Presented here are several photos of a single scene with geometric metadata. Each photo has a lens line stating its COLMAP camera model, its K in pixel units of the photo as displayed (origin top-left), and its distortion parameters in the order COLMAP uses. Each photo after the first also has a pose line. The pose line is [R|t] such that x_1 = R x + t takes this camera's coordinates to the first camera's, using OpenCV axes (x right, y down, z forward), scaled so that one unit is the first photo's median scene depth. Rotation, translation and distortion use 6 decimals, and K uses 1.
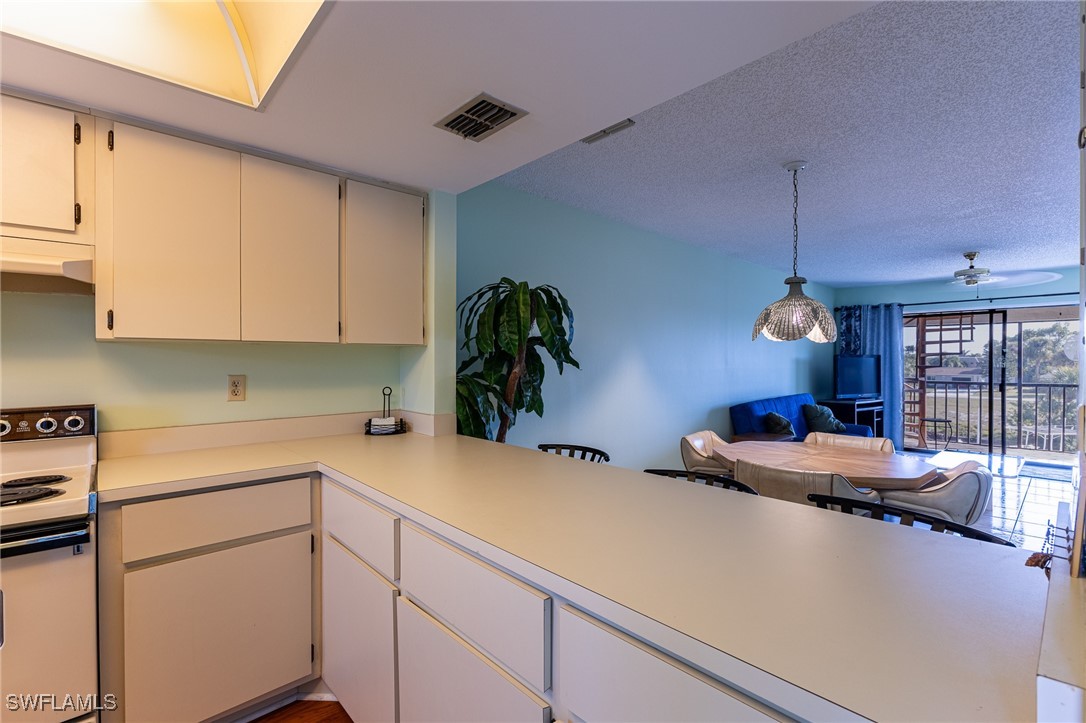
lens RADIAL K [[491.3, 0, 543.1], [0, 491.3, 358.3], [0, 0, 1]] dist [-0.000853, -0.000409]
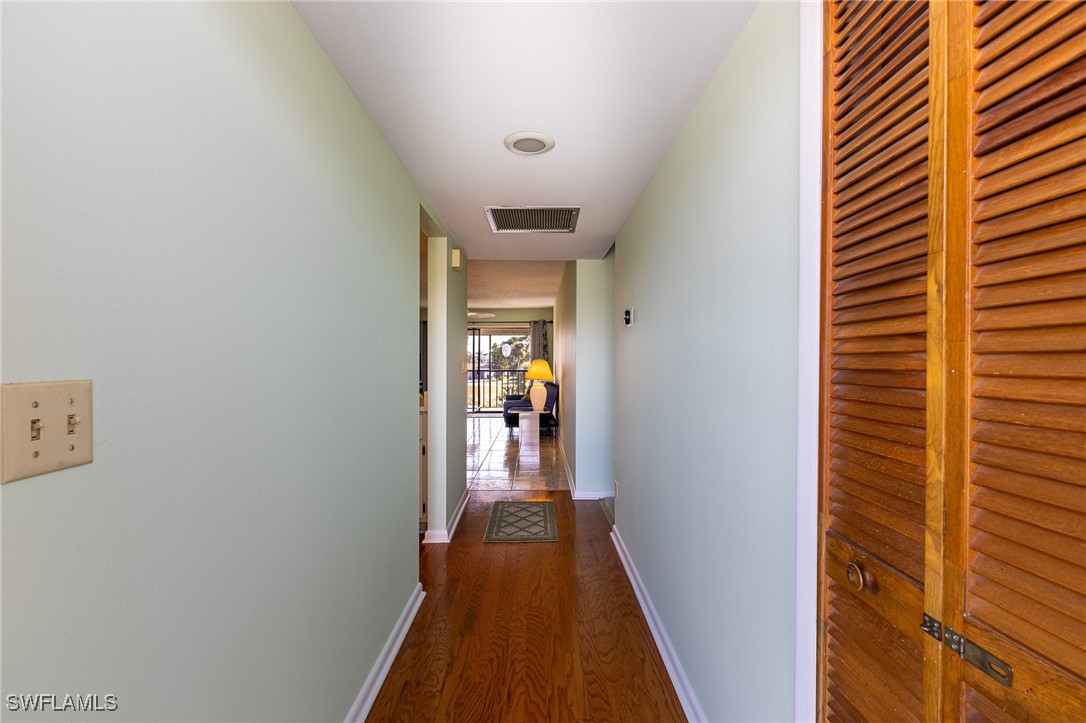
lens RADIAL K [[491.3, 0, 543.1], [0, 491.3, 358.3], [0, 0, 1]] dist [-0.000853, -0.000409]
pose [[0.671655, 0.000476, 0.740864, -0.227354], [-0.004158, 0.999986, 0.003127, 0.005505], [-0.740853, -0.005181, 0.671648, -0.362163]]
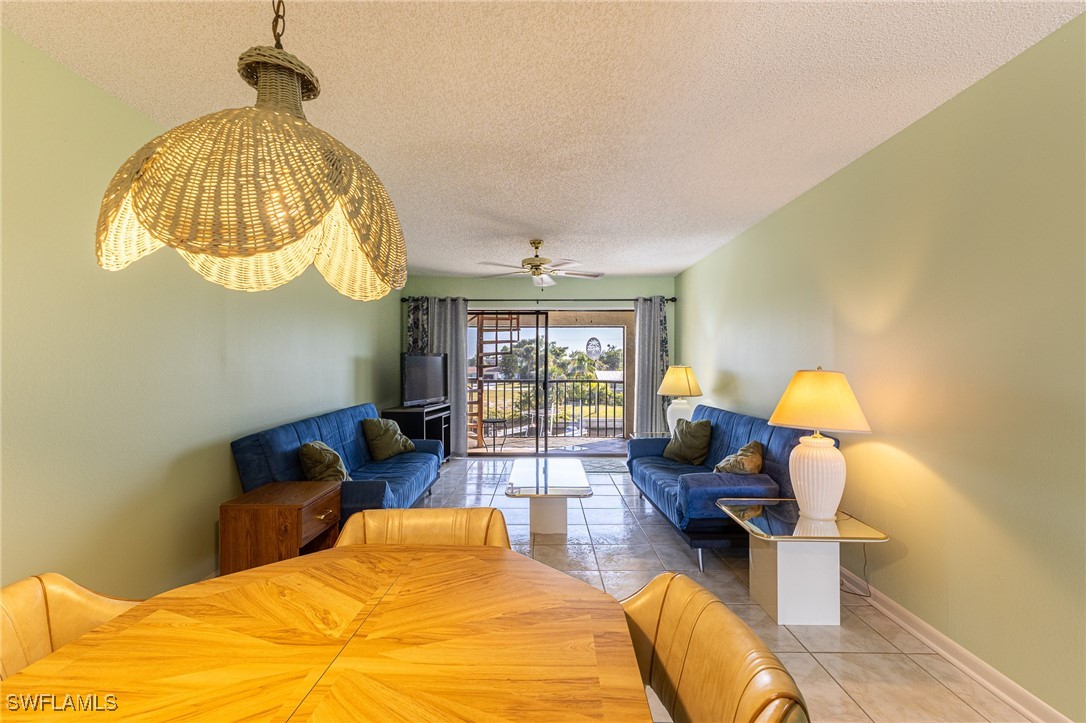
lens RADIAL K [[476.0, 0, 547.4], [0, 476.0, 362.6], [0, 0, 1]] dist [0.003478, 0.000410]
pose [[0.672589, -0.003388, 0.740009, 0.166054], [-0.000974, 0.999985, 0.005464, 0.004680], [-0.740016, -0.004396, 0.672575, 0.279435]]
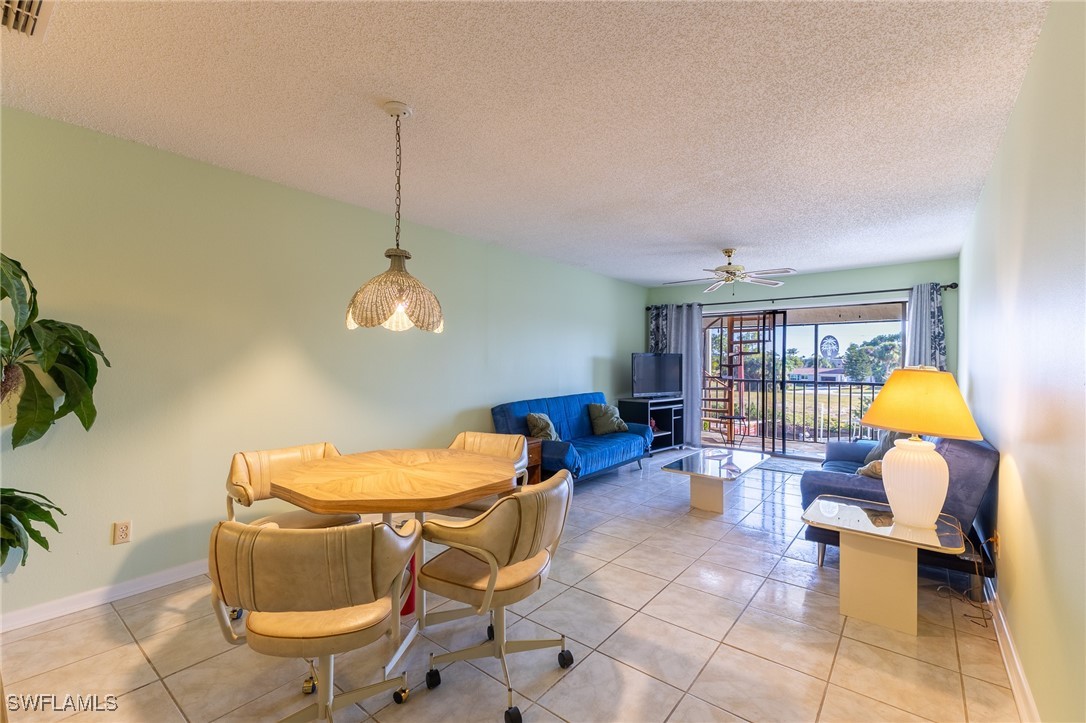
lens RADIAL K [[471.8, 0, 543.0], [0, 471.8, 361.5], [0, 0, 1]] dist [0.004920, -0.000047]
pose [[0.988275, 0.002056, 0.152670, 0.255475], [-0.002753, 0.999987, 0.004355, 0.005610], [-0.152659, -0.004724, 0.988268, 0.081823]]
